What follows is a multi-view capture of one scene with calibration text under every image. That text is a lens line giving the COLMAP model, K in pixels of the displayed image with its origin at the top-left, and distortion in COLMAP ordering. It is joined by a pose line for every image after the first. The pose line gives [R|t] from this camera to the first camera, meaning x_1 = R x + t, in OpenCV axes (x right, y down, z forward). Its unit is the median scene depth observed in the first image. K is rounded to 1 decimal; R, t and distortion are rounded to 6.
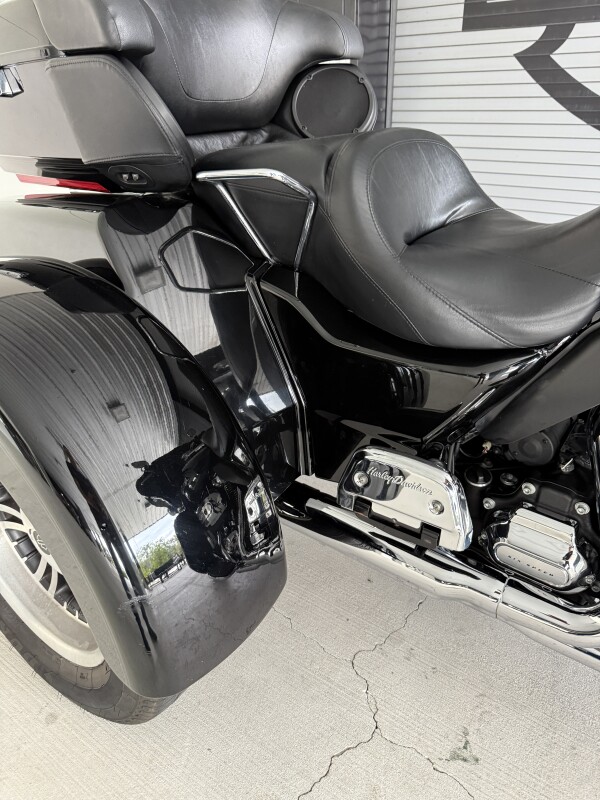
lens RADIAL K [[575.8, 0, 300.0], [0, 575.8, 400.0], [0, 0, 1]] dist [-0.018547, 0.001481]
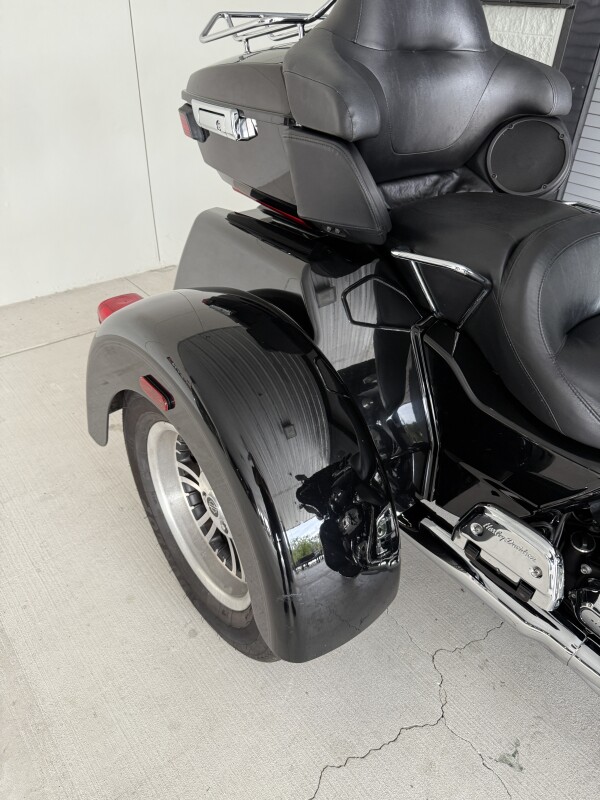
lens RADIAL K [[571.9, 0, 297.0], [0, 571.9, 401.4], [0, 0, 1]] dist [0.078691, -0.110320]
pose [[0.960822, 0.206271, -0.185132, -0.075634], [-0.182042, 0.973320, 0.139673, -0.198887], [0.209003, -0.100499, 0.972737, -0.199311]]
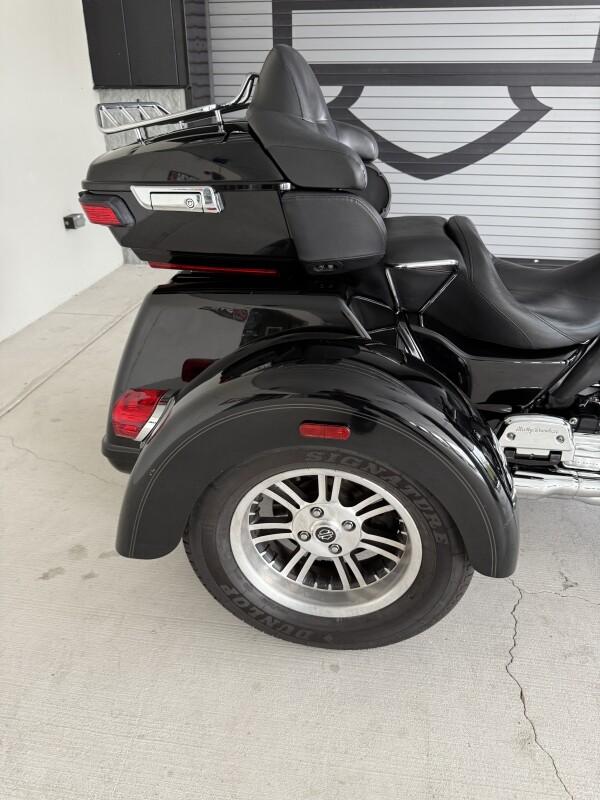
lens RADIAL K [[571.9, 0, 297.0], [0, 571.9, 401.4], [0, 0, 1]] dist [0.078691, -0.110320]
pose [[0.882778, -0.190316, 0.429515, -1.038640], [0.193018, 0.980469, 0.037733, -0.129746], [-0.428308, 0.049595, 0.902271, -0.232095]]
